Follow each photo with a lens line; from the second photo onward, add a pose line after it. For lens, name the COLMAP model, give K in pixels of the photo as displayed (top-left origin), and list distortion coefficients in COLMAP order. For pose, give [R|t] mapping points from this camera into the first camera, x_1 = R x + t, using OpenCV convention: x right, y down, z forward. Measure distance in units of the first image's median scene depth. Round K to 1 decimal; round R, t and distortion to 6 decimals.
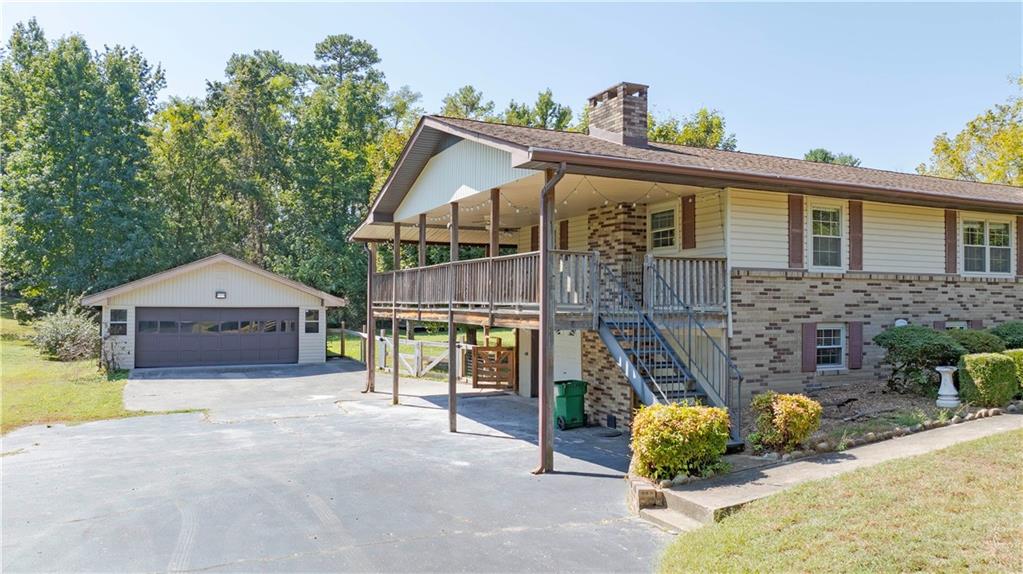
lens RADIAL K [[723.5, 0, 511.5], [0, 723.5, 287.0], [0, 0, 1]] dist [-0.028582, 0.031806]
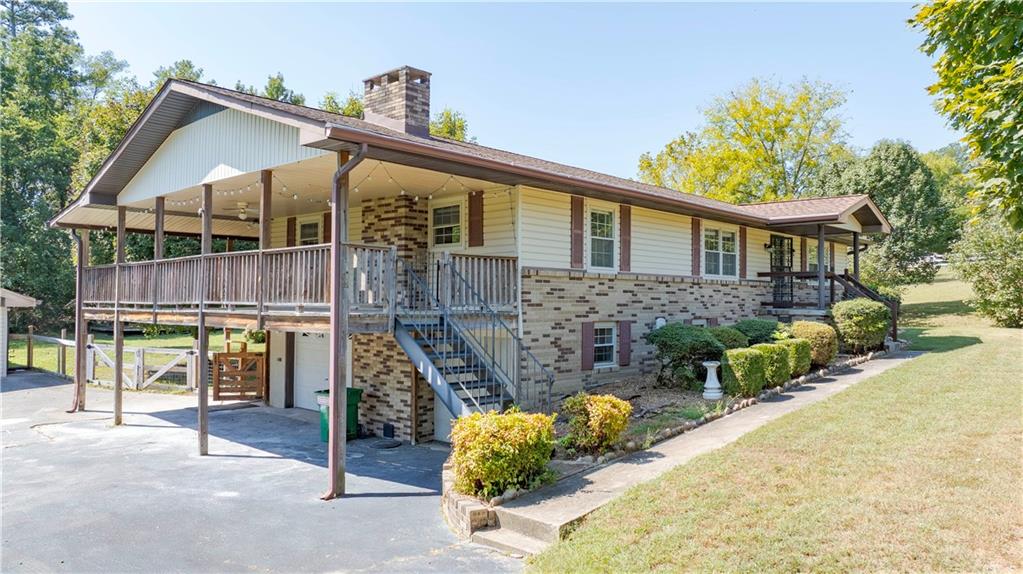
lens RADIAL K [[723.5, 0, 511.5], [0, 723.5, 287.0], [0, 0, 1]] dist [-0.028582, 0.031806]
pose [[0.927524, 0.007464, 0.373689, -0.065557], [-0.007758, 0.999970, -0.000717, 0.001251], [-0.373683, -0.002234, 0.927554, 0.084730]]
